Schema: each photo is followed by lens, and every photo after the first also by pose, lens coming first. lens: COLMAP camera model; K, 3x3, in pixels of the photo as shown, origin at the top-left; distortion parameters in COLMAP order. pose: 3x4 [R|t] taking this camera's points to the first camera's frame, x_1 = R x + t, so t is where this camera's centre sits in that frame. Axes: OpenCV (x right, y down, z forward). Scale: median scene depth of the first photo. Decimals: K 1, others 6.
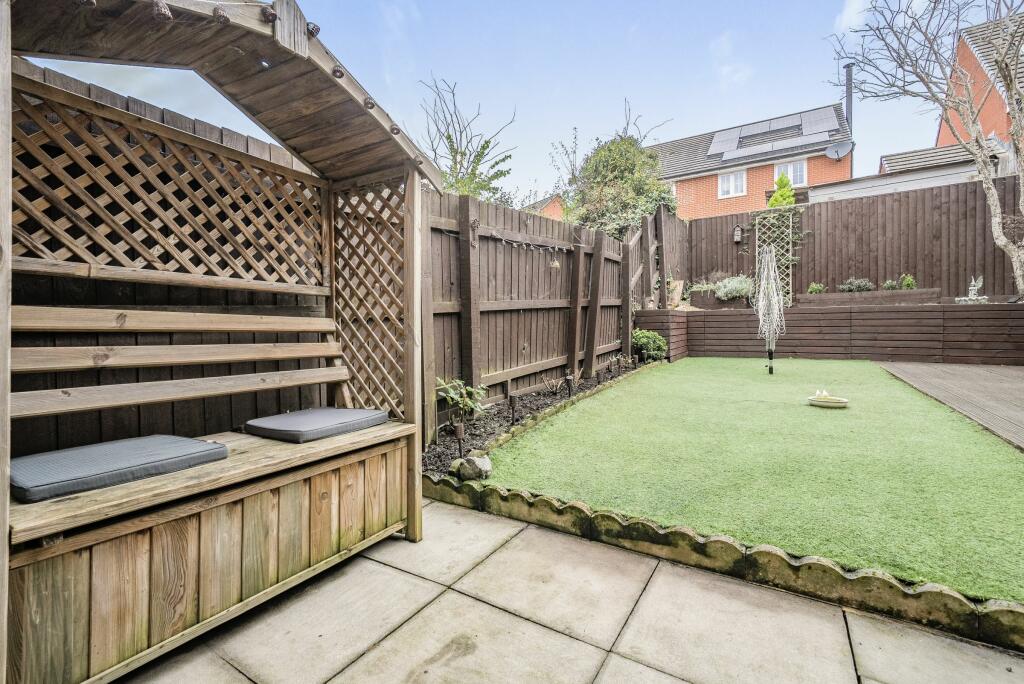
lens RADIAL K [[439.2, 0, 512.7], [0, 439.2, 327.8], [0, 0, 1]] dist [0.003853, 0.000229]
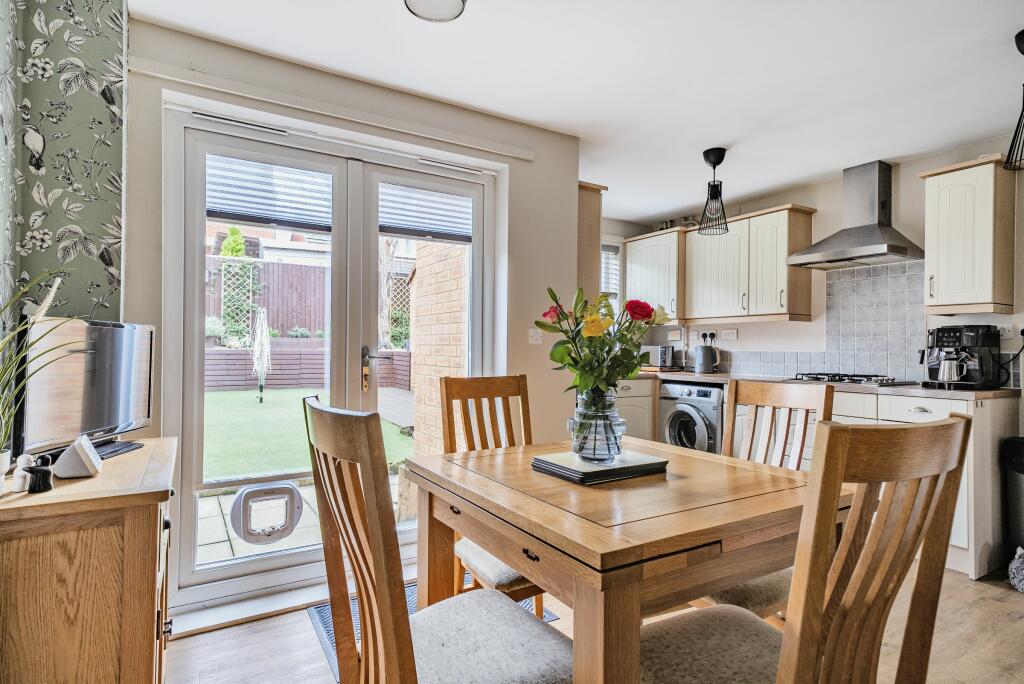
lens RADIAL K [[538.1, 0, 512.0], [0, 538.1, 342.0], [0, 0, 1]] dist [0.023779, -0.000043]
pose [[0.437494, 0.021158, 0.898972, -0.433802], [-0.013449, 0.999765, -0.016985, -0.048535], [-0.899121, -0.004660, 0.437676, -0.319163]]
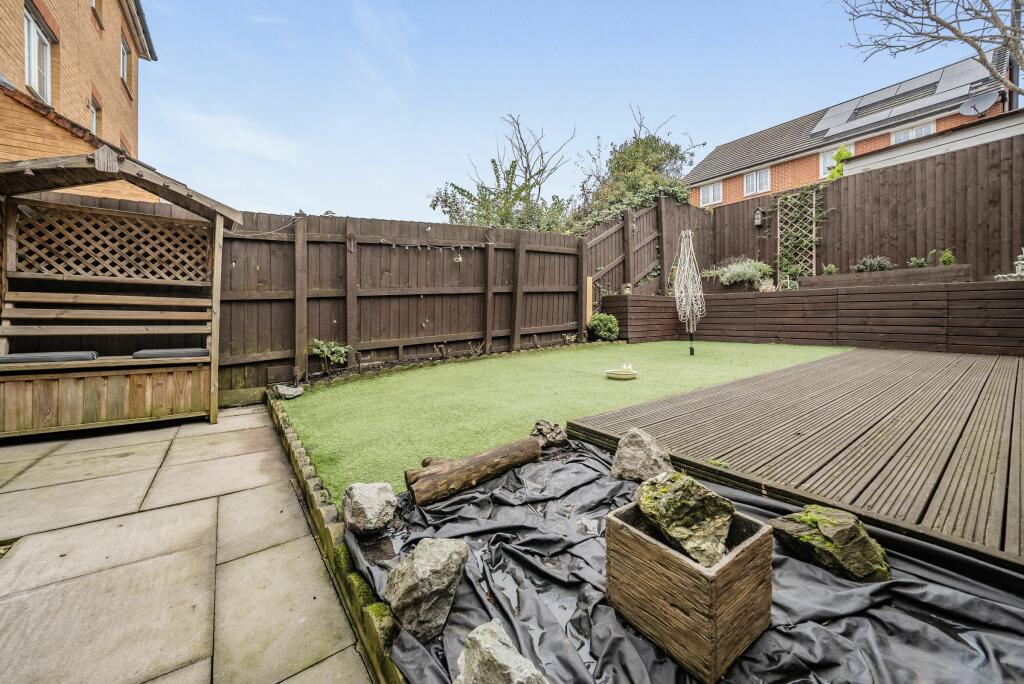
lens RADIAL K [[386.1, 0, 509.7], [0, 386.1, 314.5], [0, 0, 1]] dist [-0.029191, 0.008202]
pose [[0.925563, 0.001329, -0.378592, 0.398277], [-0.004700, 0.999957, -0.007981, 0.014431], [0.378565, 0.009166, 0.925529, 0.009228]]
